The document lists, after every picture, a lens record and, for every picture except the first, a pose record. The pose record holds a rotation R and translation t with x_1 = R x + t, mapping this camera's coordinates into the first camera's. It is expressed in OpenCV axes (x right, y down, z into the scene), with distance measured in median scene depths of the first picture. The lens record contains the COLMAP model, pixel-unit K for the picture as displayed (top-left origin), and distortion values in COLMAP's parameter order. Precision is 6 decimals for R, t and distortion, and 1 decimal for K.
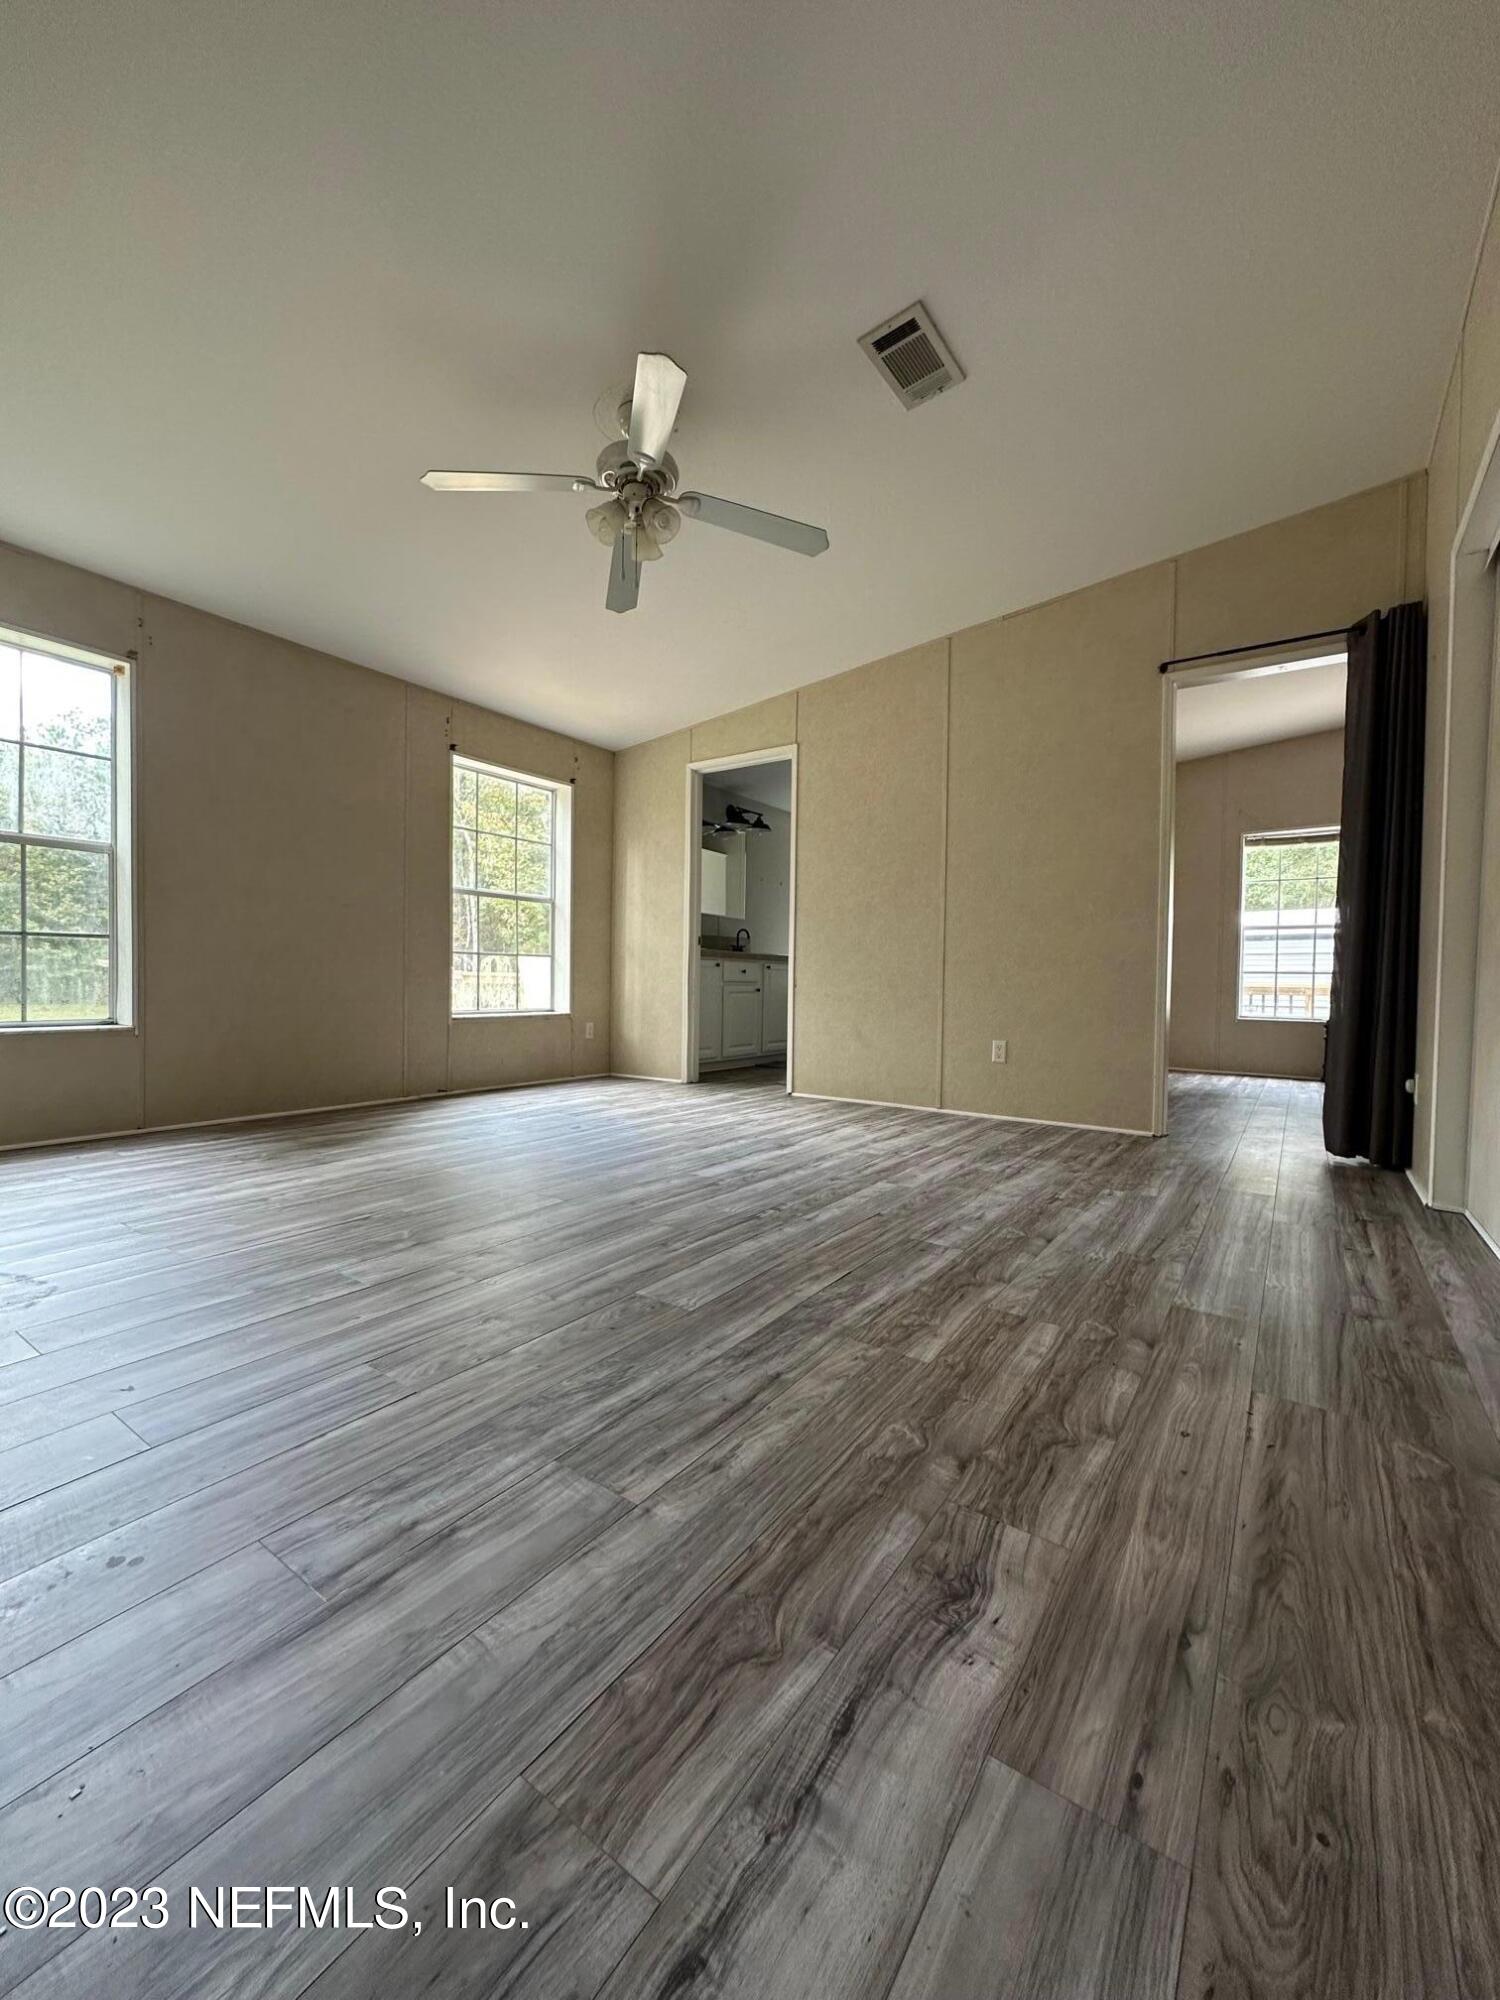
lens RADIAL K [[800.5, 0, 749.3], [0, 800.5, 1005.9], [0, 0, 1]] dist [-0.002290, 0.000259]
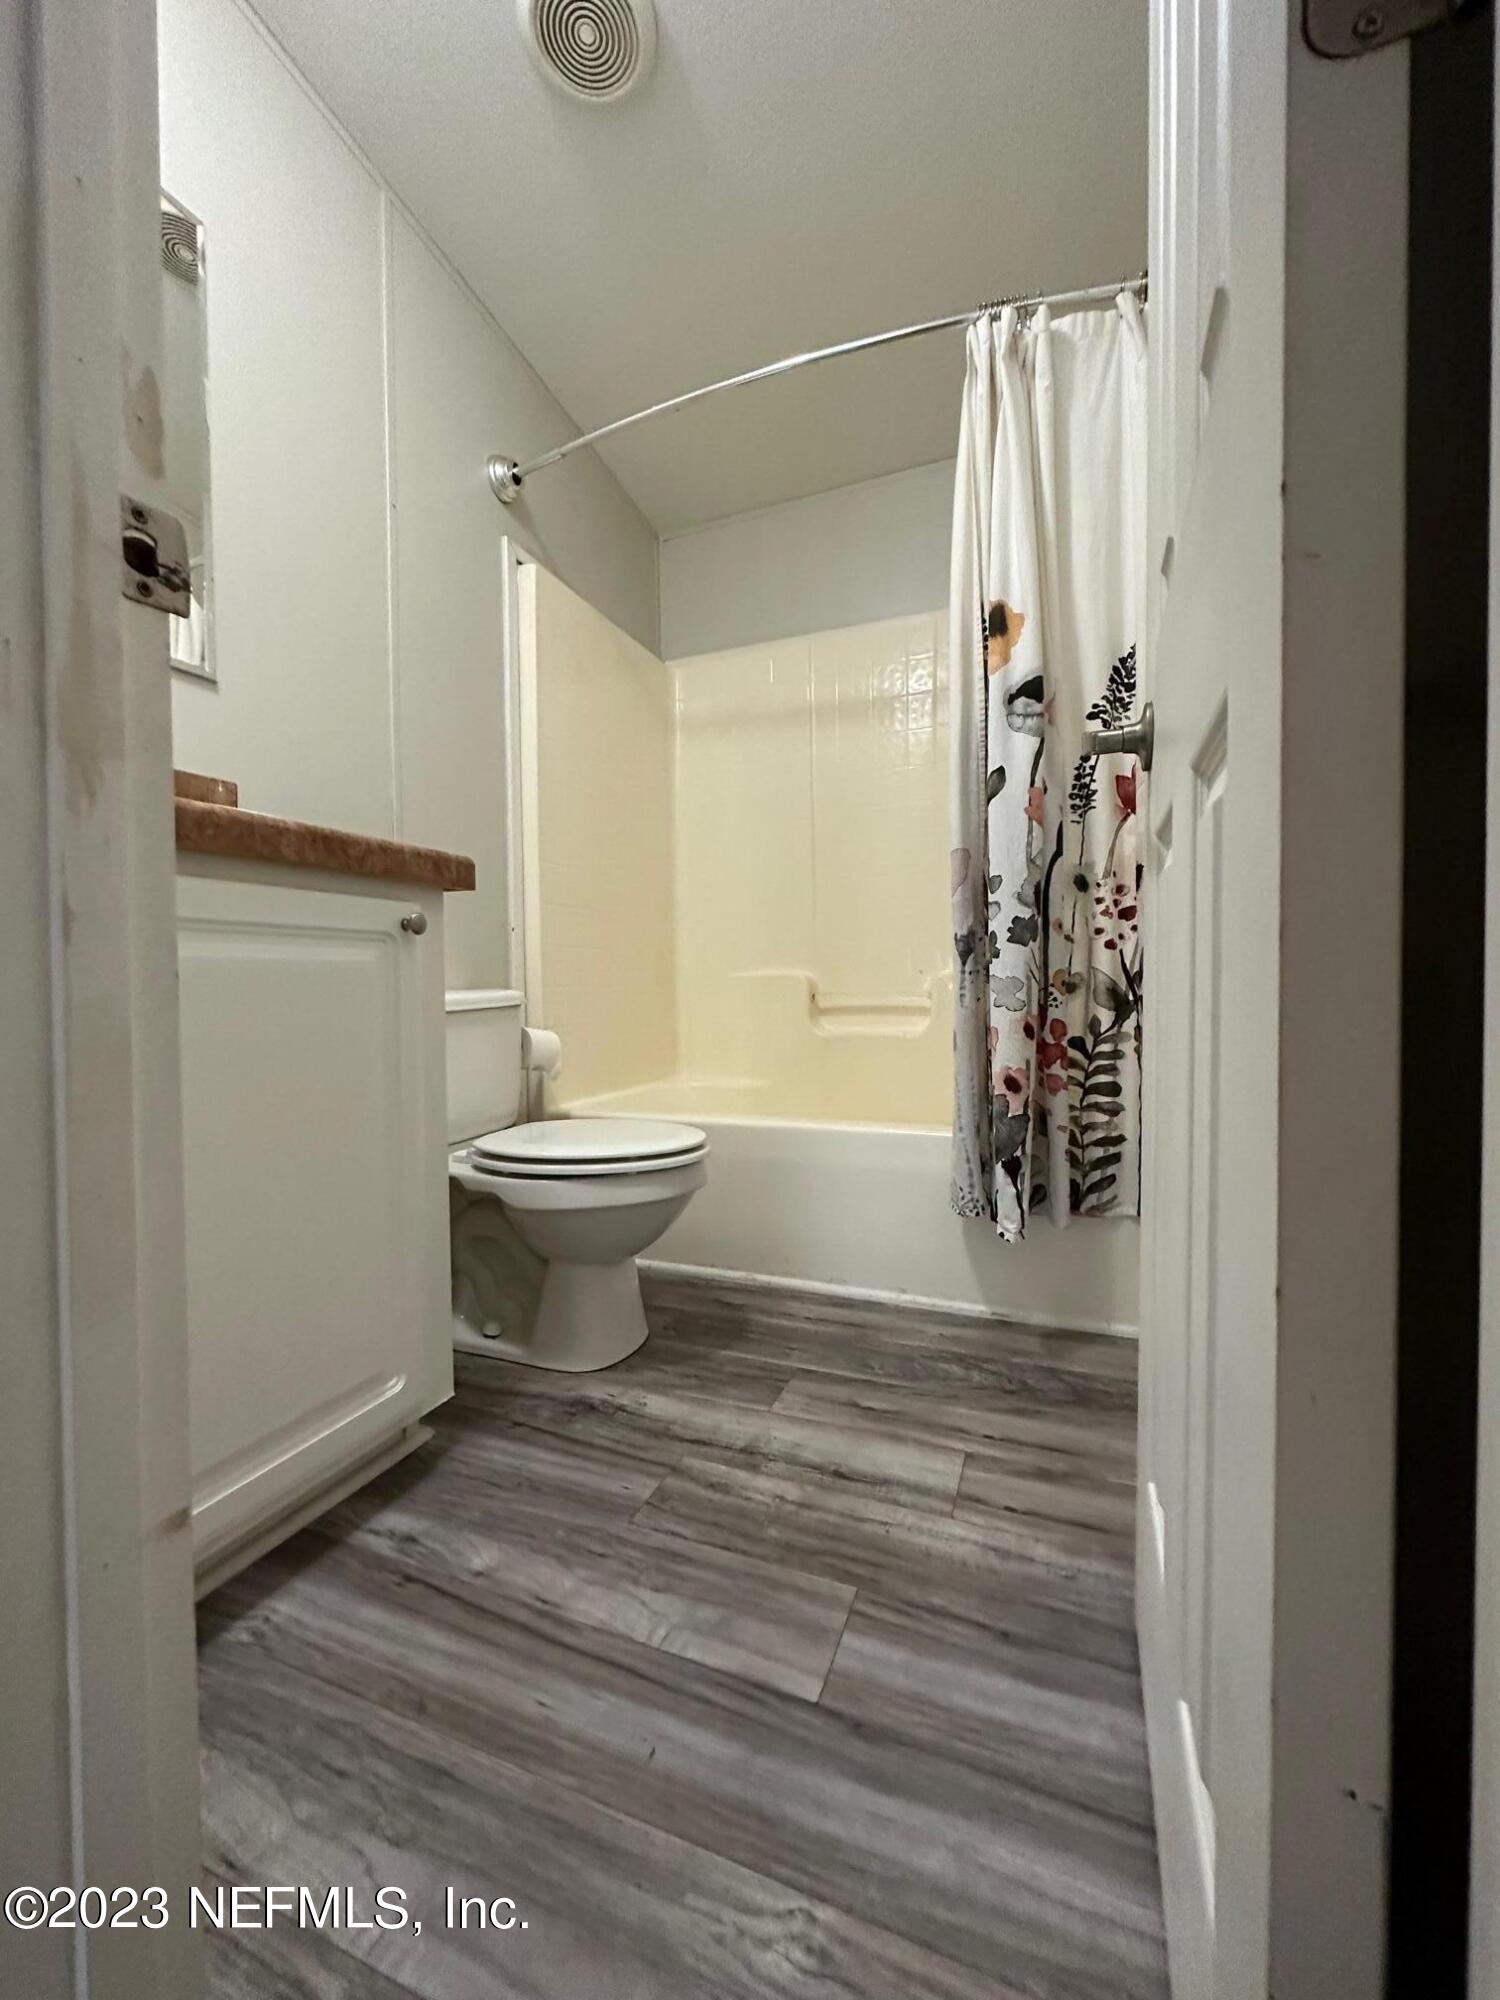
lens RADIAL K [[800.5, 0, 742.9], [0, 800.5, 1008.2], [0, 0, 1]] dist [-0.002290, 0.000259]
pose [[-0.187639, -0.035923, 0.981581, -1.544831], [0.029259, 0.998683, 0.042142, -0.087280], [-0.981802, 0.036627, -0.186340, 1.201714]]
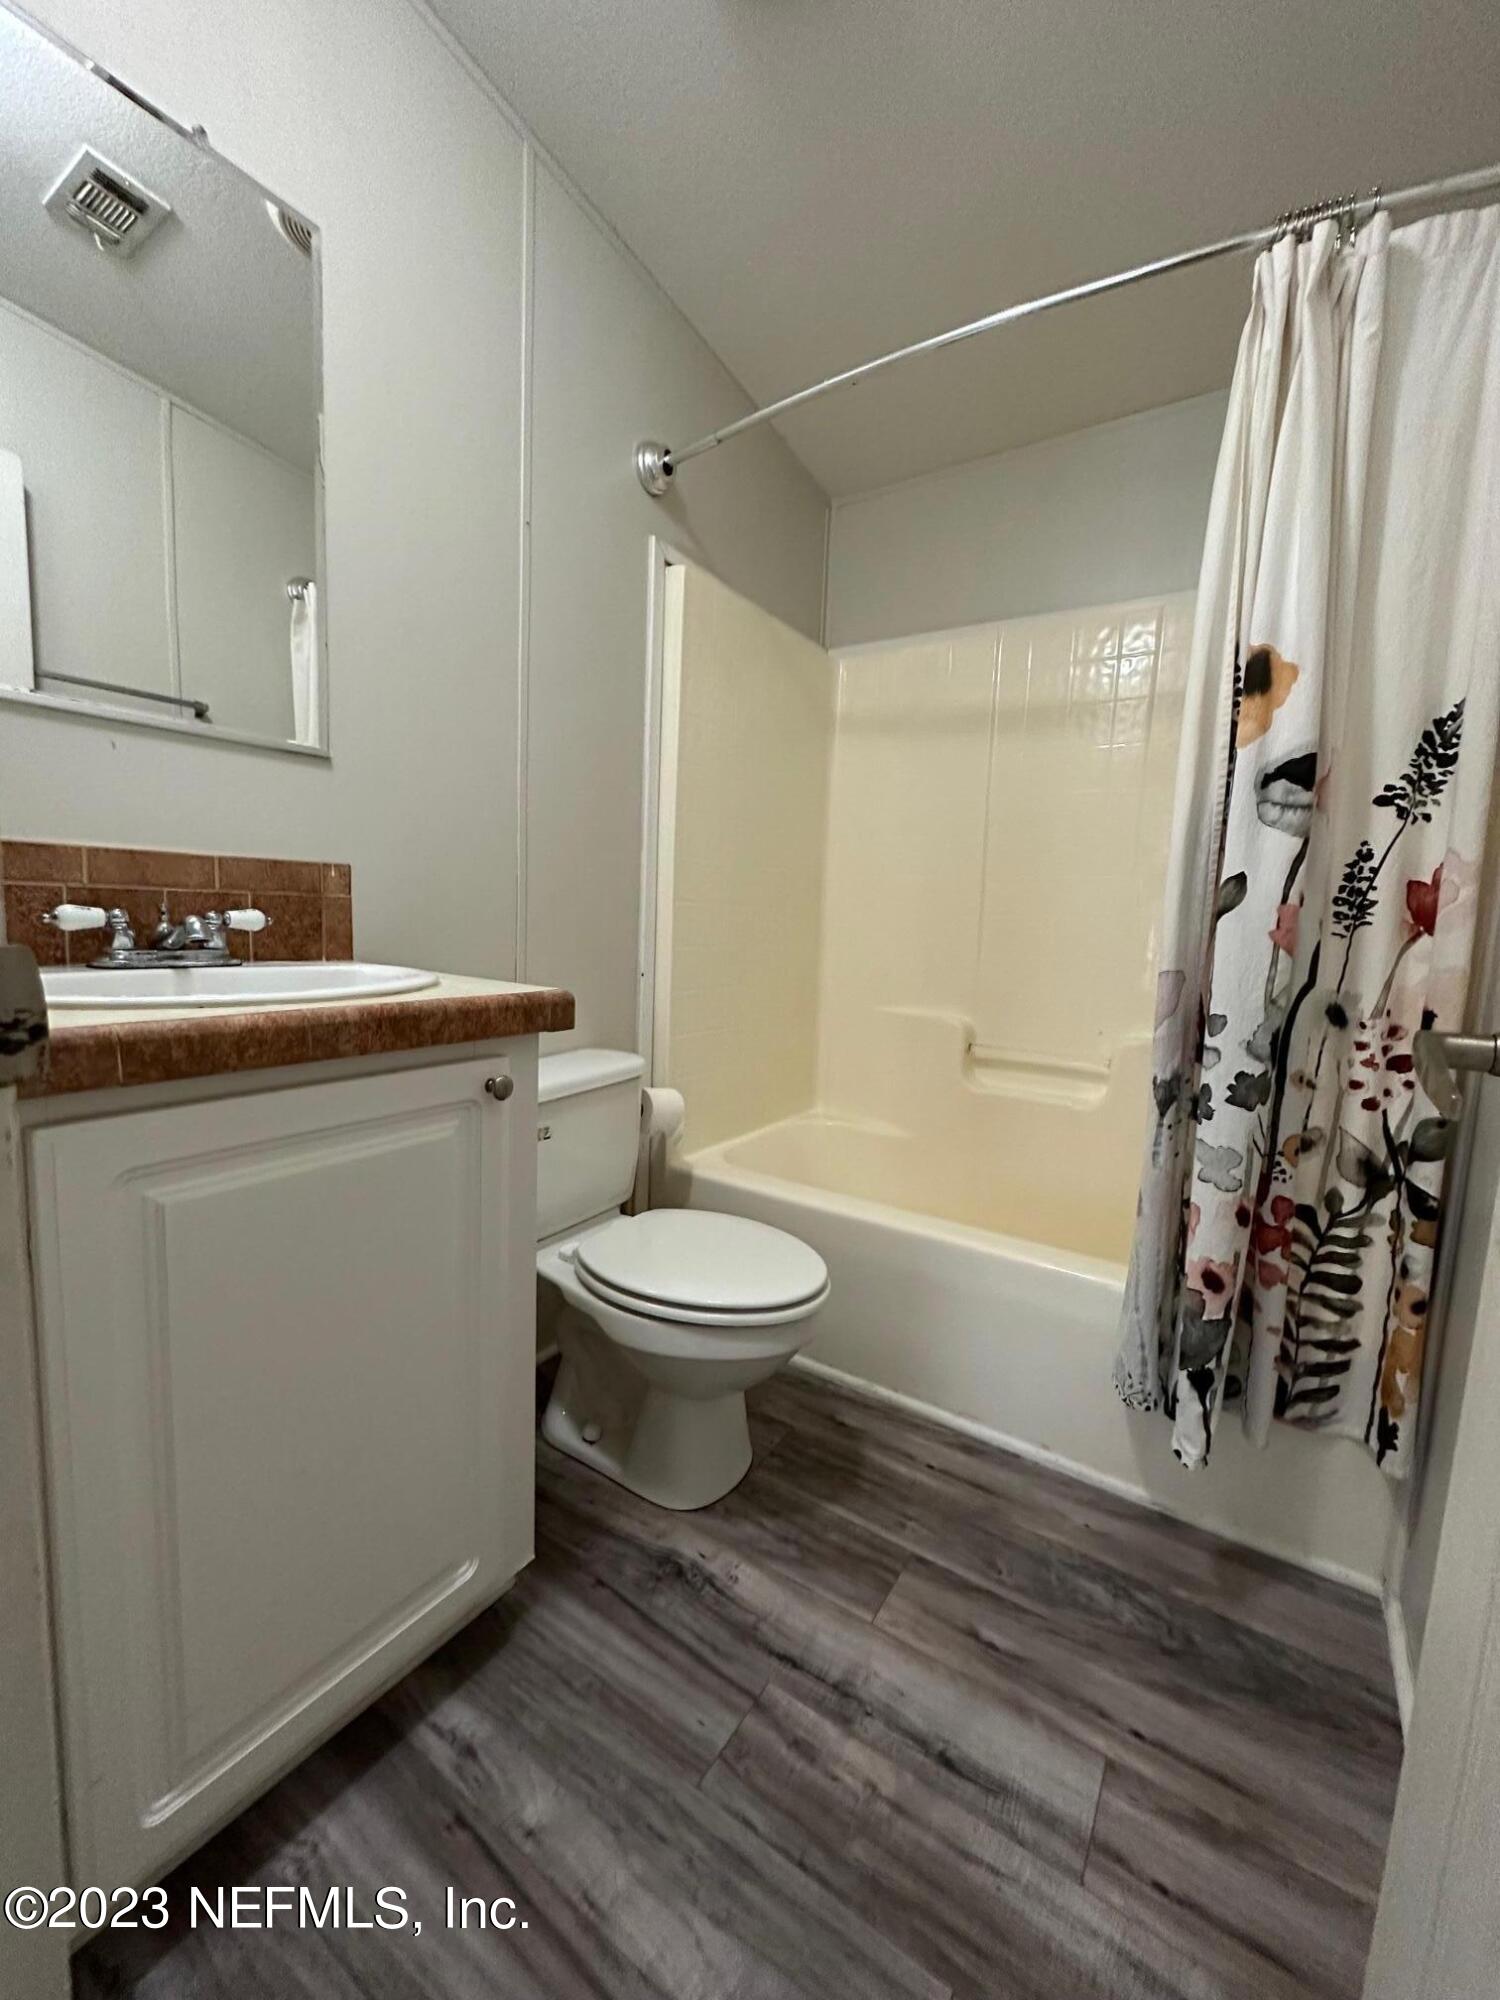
lens RADIAL K [[800.5, 0, 741.8], [0, 800.5, 1009.6], [0, 0, 1]] dist [-0.002290, 0.000259]
pose [[0.008192, -0.128018, 0.991738, -1.233597], [-0.018789, 0.991576, 0.128152, -0.513962], [-0.999790, -0.019684, 0.005718, 1.113890]]
